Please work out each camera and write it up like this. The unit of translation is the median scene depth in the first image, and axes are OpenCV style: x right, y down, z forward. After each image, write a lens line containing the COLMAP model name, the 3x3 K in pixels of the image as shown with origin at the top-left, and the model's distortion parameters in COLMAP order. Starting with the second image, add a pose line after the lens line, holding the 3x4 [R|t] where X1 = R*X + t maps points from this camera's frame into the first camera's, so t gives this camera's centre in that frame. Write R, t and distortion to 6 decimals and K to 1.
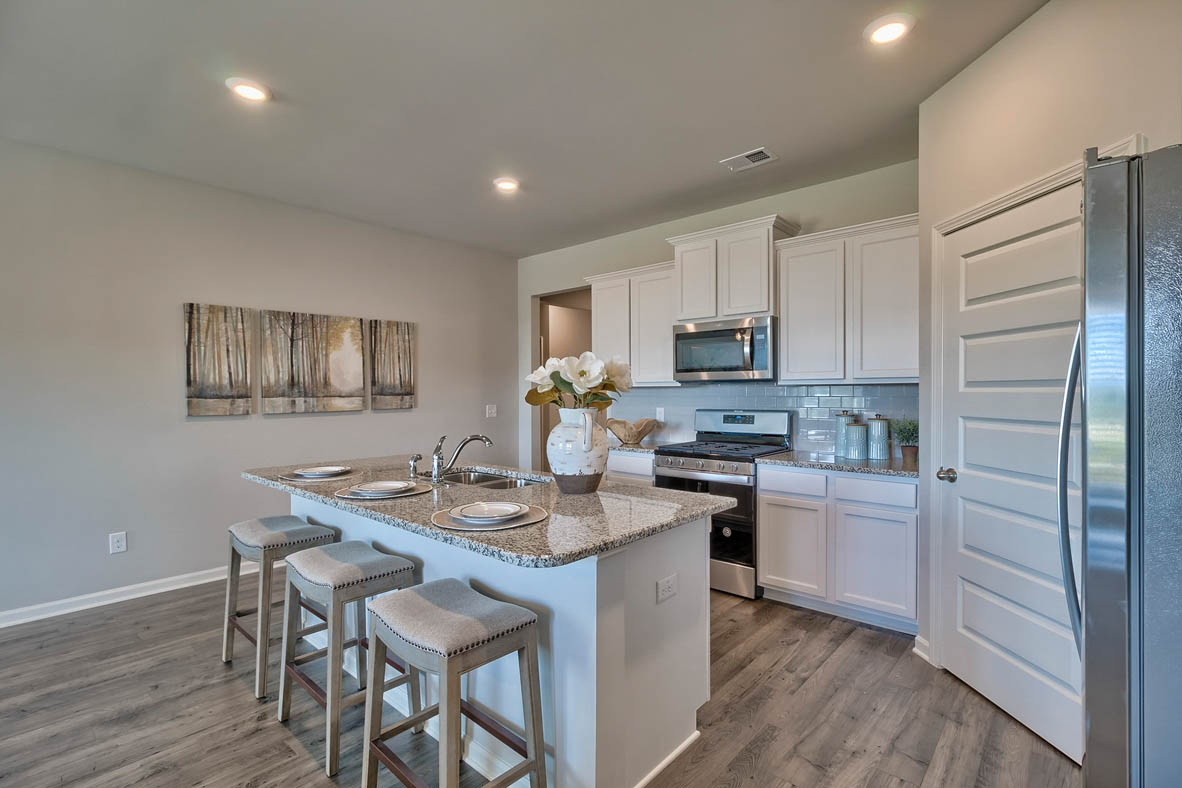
lens RADIAL K [[548.9, 0, 591.0], [0, 548.9, 394.0], [0, 0, 1]] dist [-0.000051, -0.000194]
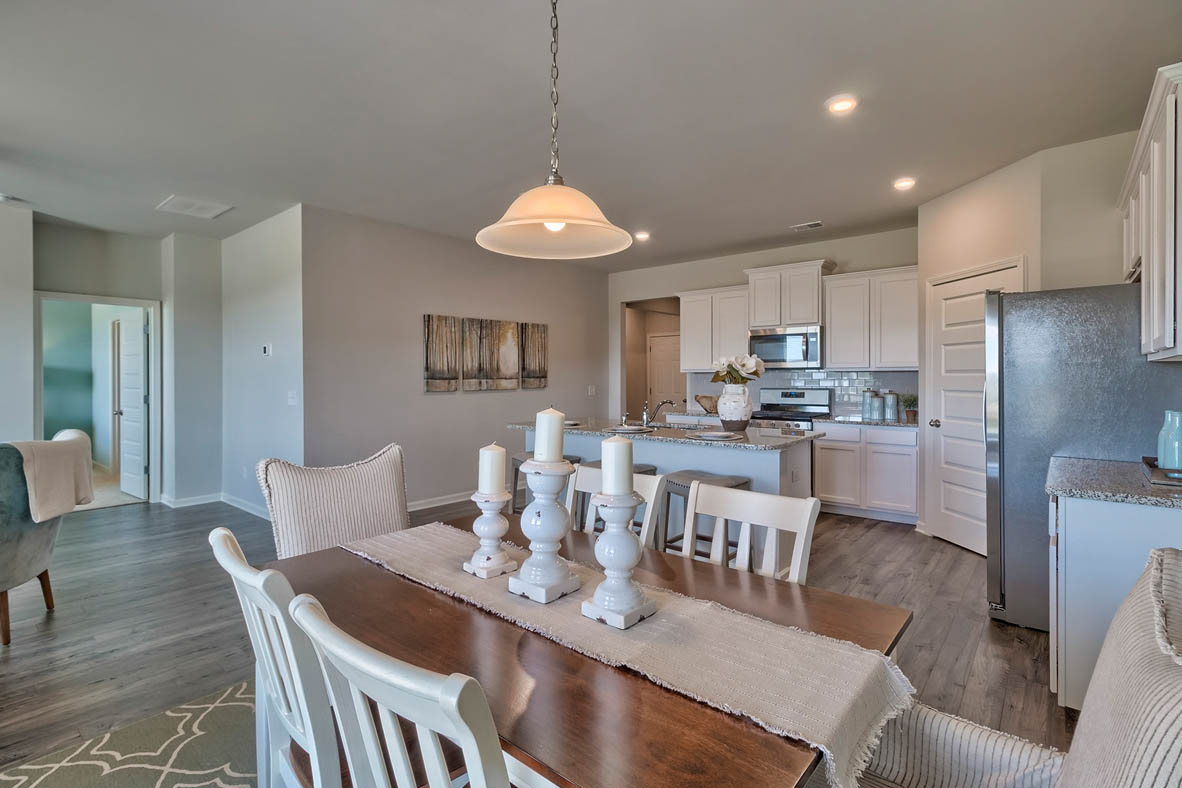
lens RADIAL K [[561.0, 0, 592.6], [0, 561.0, 375.8], [0, 0, 1]] dist [-0.000500, -0.000011]
pose [[0.999352, 0.002411, 0.035923, -0.357961], [-0.002176, 0.999976, -0.006585, 0.007446], [-0.035938, 0.006503, 0.999333, -0.528634]]
